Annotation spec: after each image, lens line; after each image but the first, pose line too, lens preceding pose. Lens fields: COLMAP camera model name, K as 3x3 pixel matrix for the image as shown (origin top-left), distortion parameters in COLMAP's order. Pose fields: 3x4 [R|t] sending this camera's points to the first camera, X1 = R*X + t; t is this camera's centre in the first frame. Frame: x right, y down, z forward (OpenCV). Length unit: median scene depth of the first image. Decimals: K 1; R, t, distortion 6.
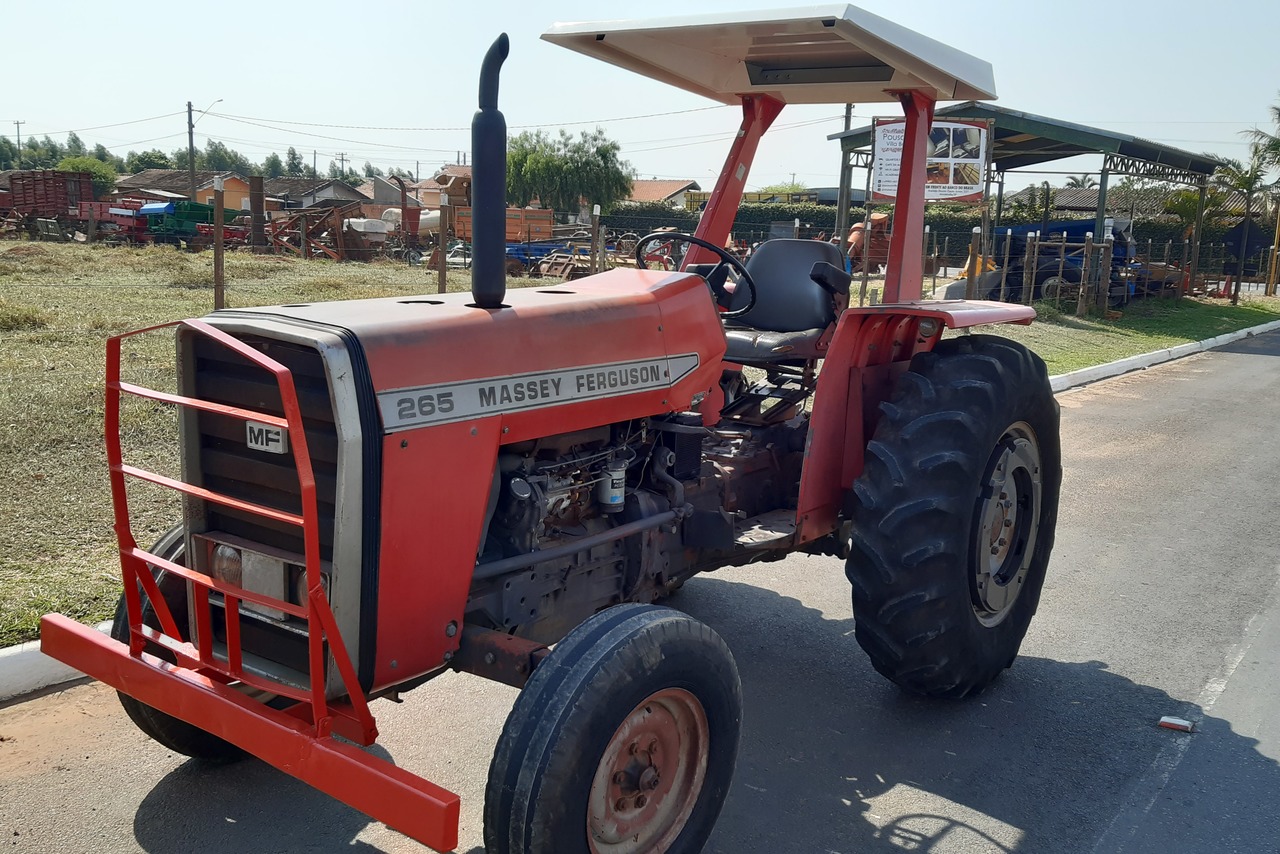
lens RADIAL K [[1191.5, 0, 671.4], [0, 1191.5, 454.1], [0, 0, 1]] dist [0.115239, -0.272007]
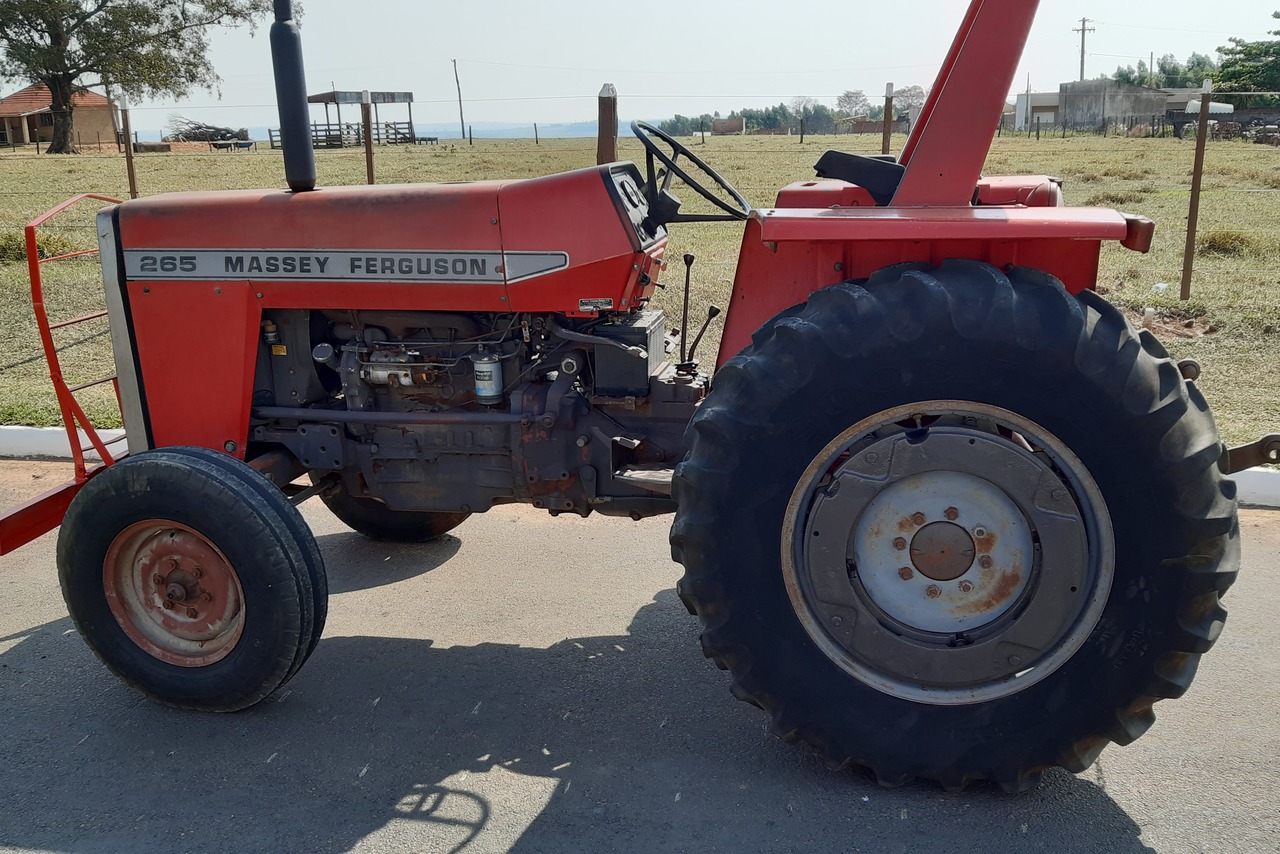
lens RADIAL K [[1185.2, 0, 667.7], [0, 1185.2, 434.3], [0, 0, 1]] dist [0.112918, -0.254511]
pose [[0.419217, 0.182249, -0.889406, 0.915209], [-0.140971, 0.980830, 0.134537, -0.083006], [0.896875, 0.068980, 0.436872, 0.690923]]
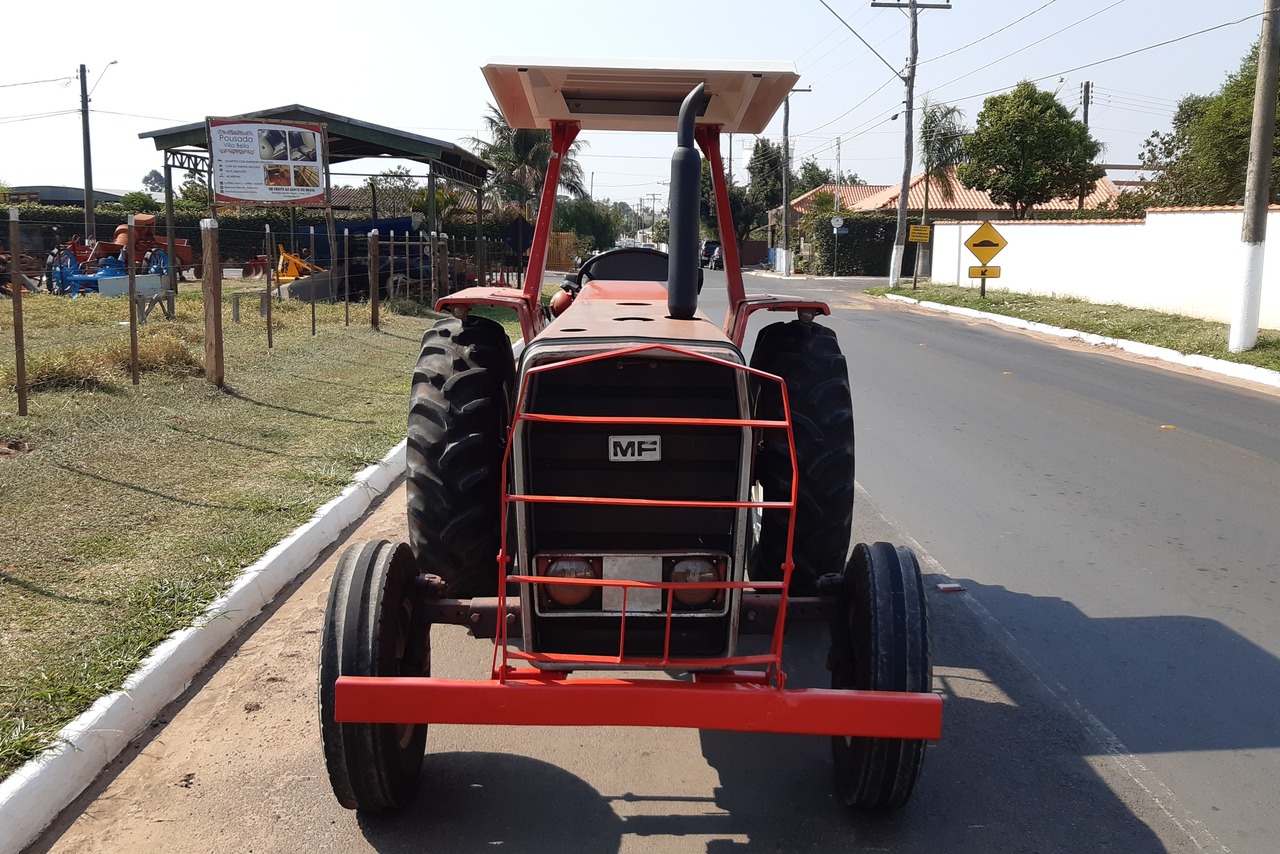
lens RADIAL K [[1185.2, 0, 667.7], [0, 1185.2, 434.3], [0, 0, 1]] dist [0.112918, -0.254511]
pose [[0.797190, -0.125002, 0.590646, -0.751104], [0.132166, 0.990734, 0.031291, -0.044887], [-0.589084, 0.053118, 0.806324, 0.082570]]
